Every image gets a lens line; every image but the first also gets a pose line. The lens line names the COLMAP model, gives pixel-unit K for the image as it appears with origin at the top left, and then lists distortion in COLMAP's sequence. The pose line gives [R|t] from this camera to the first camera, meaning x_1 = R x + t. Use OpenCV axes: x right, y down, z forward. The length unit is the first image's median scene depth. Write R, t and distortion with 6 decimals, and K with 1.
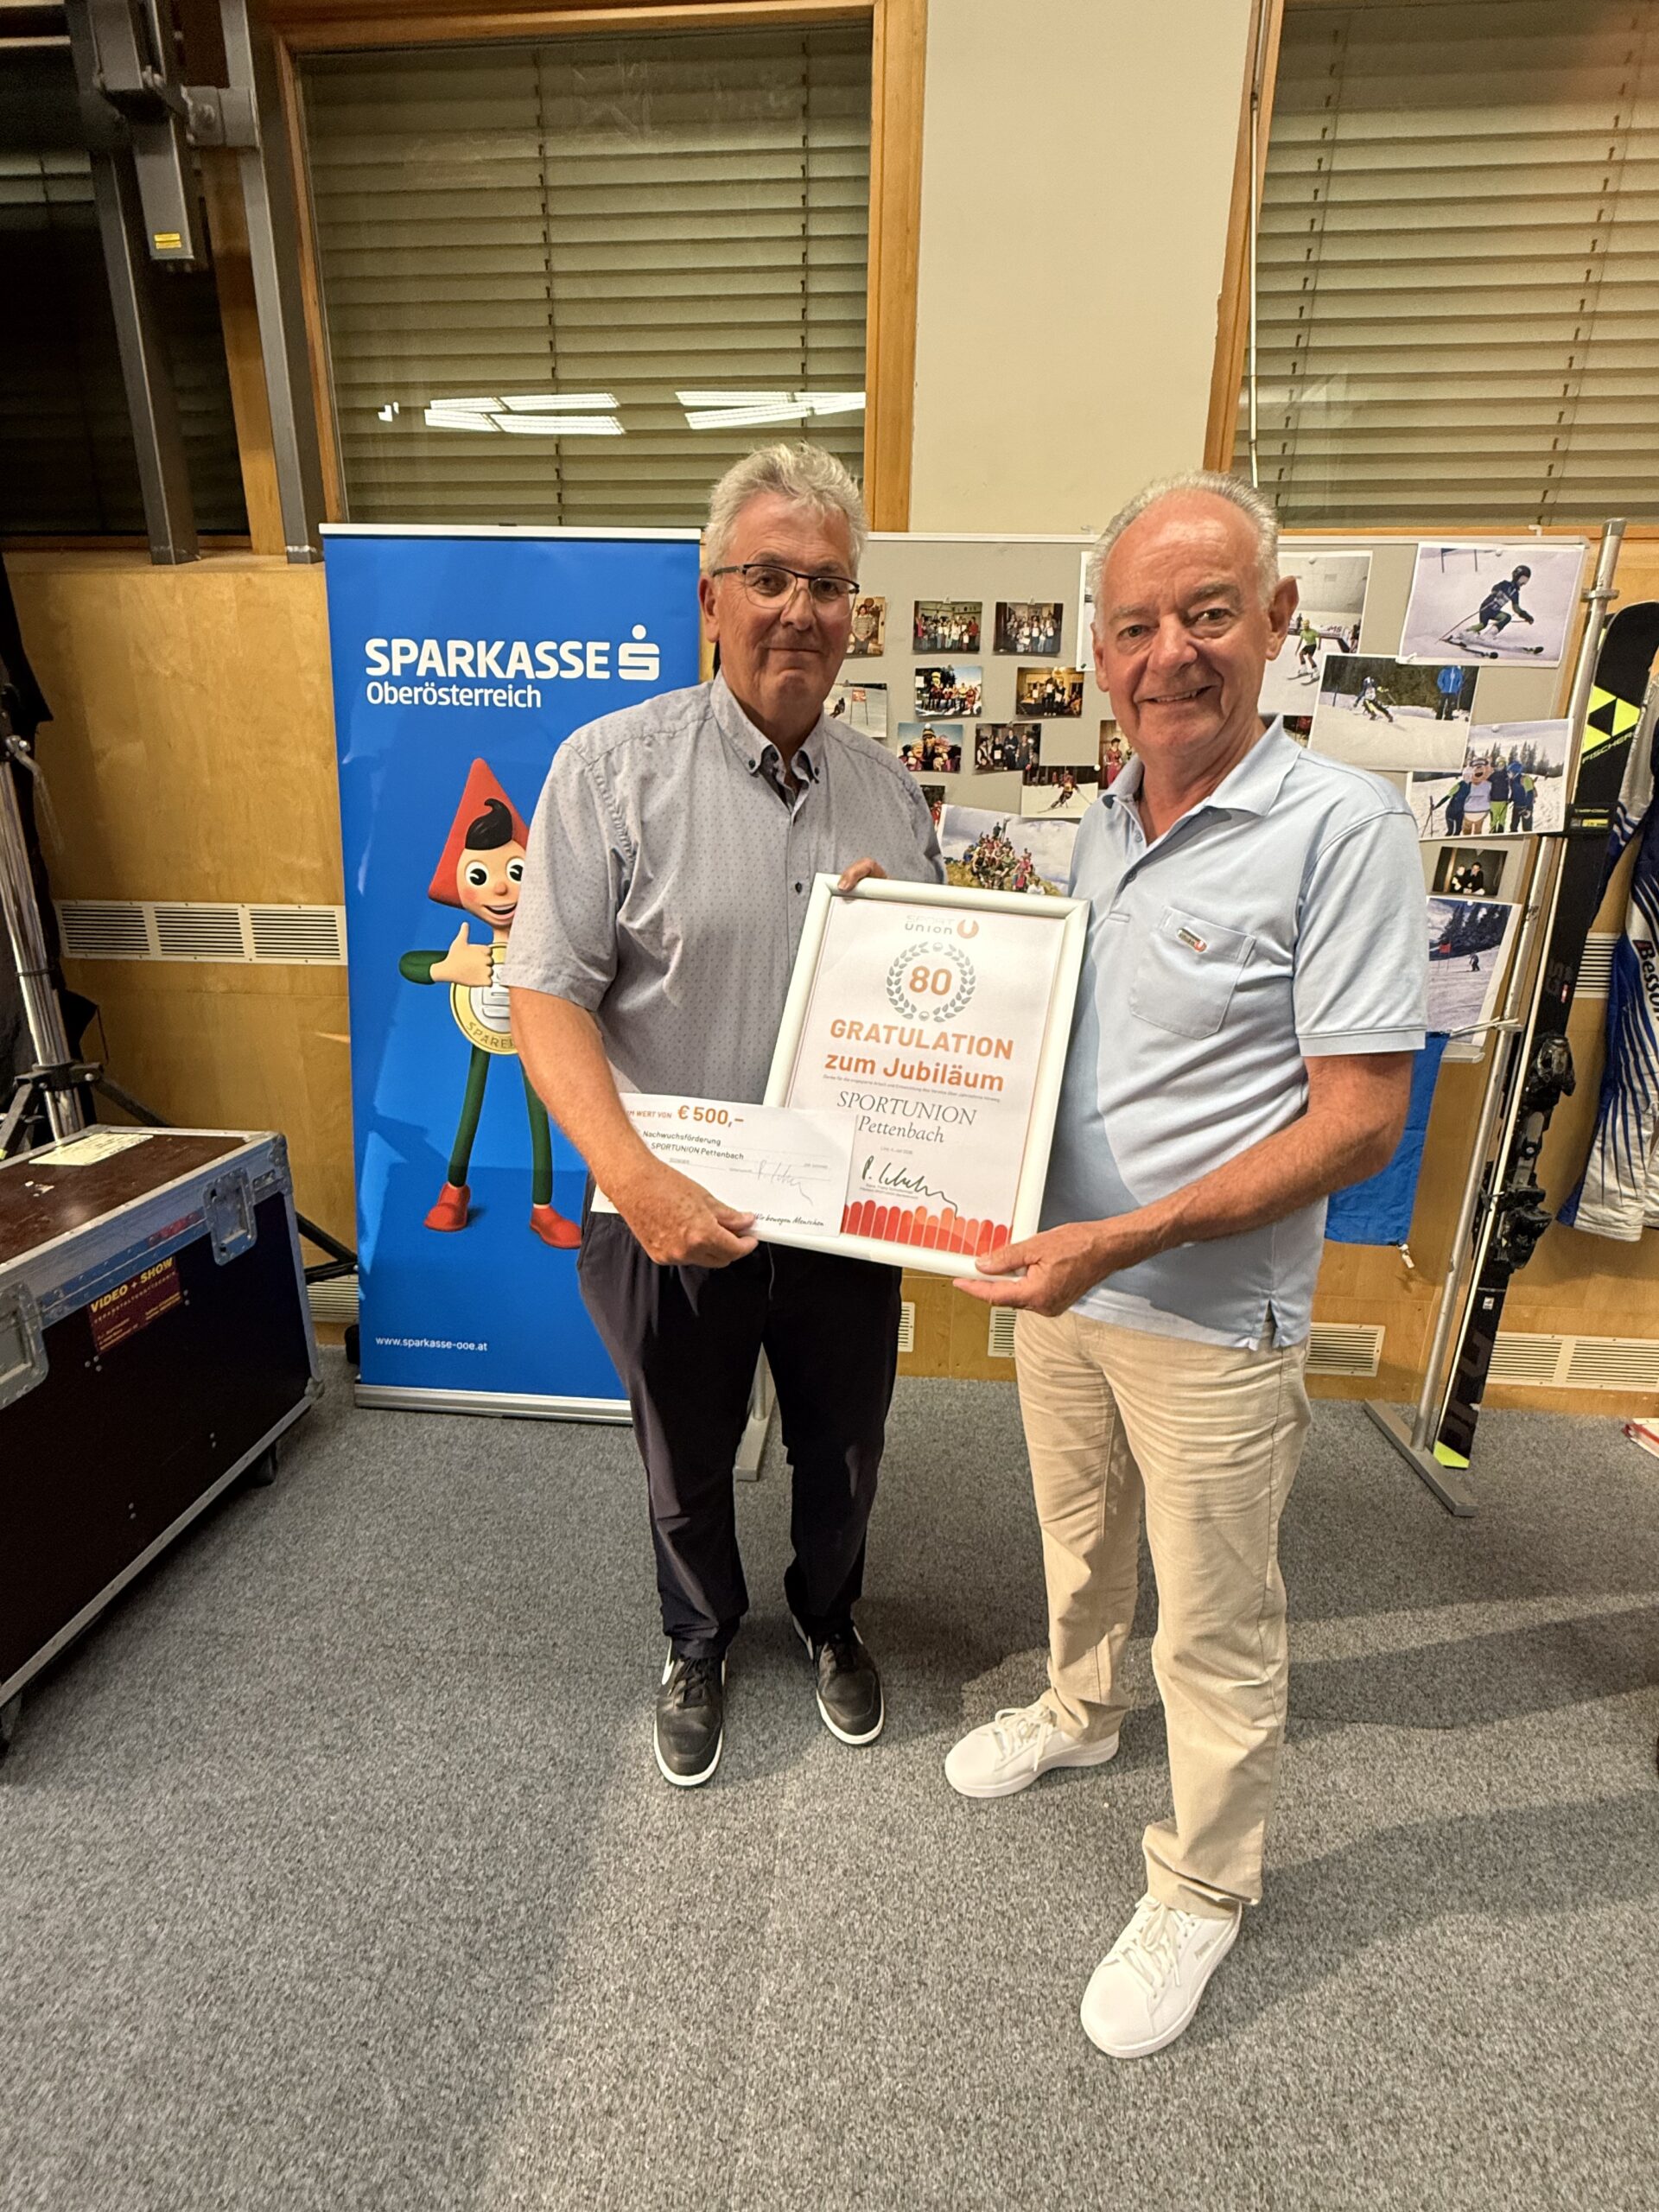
lens RADIAL K [[952.1, 0, 829.5], [0, 952.1, 1106.0], [0, 0, 1]] dist [-0.008421, -0.000338]
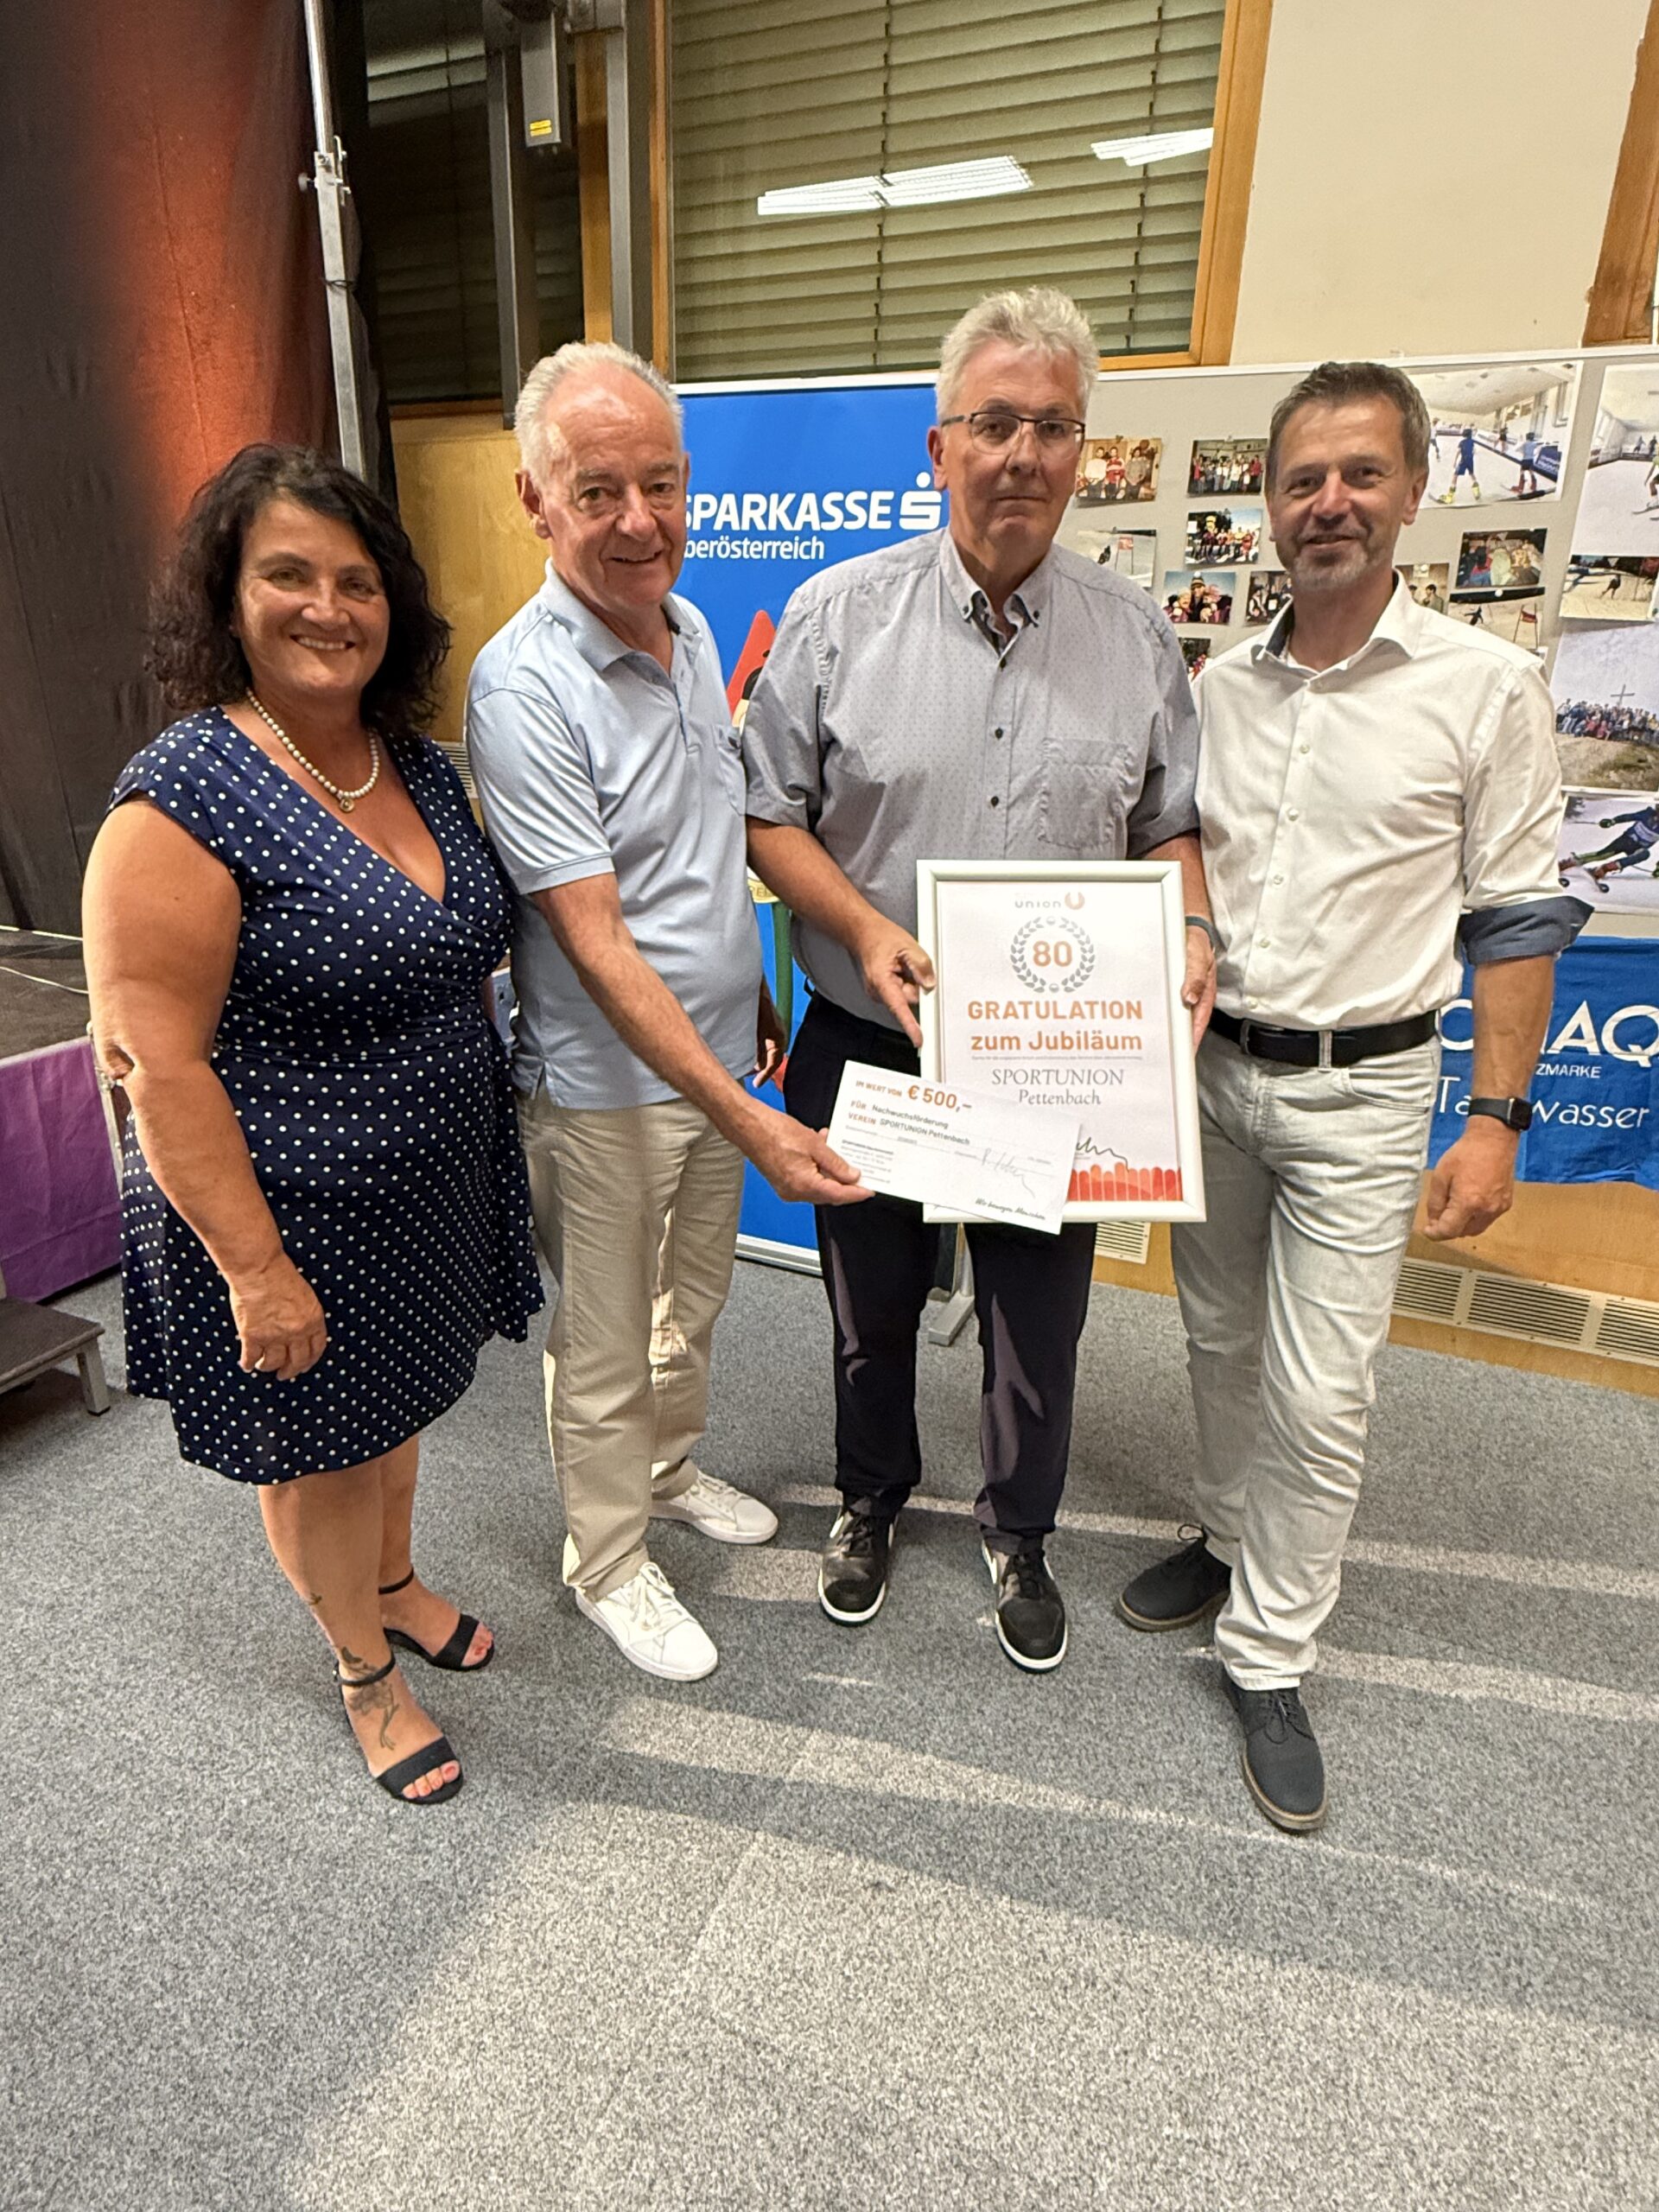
lens RADIAL K [[1215.7, 0, 829.5], [0, 1215.7, 1106.0], [0, 0, 1]] dist [-0.003368, 0.000204]
pose [[0.944227, 0.121054, -0.306237, 0.170466], [-0.109243, 0.992465, 0.055484, 0.086333], [0.310646, -0.018935, 0.950337, -0.239383]]
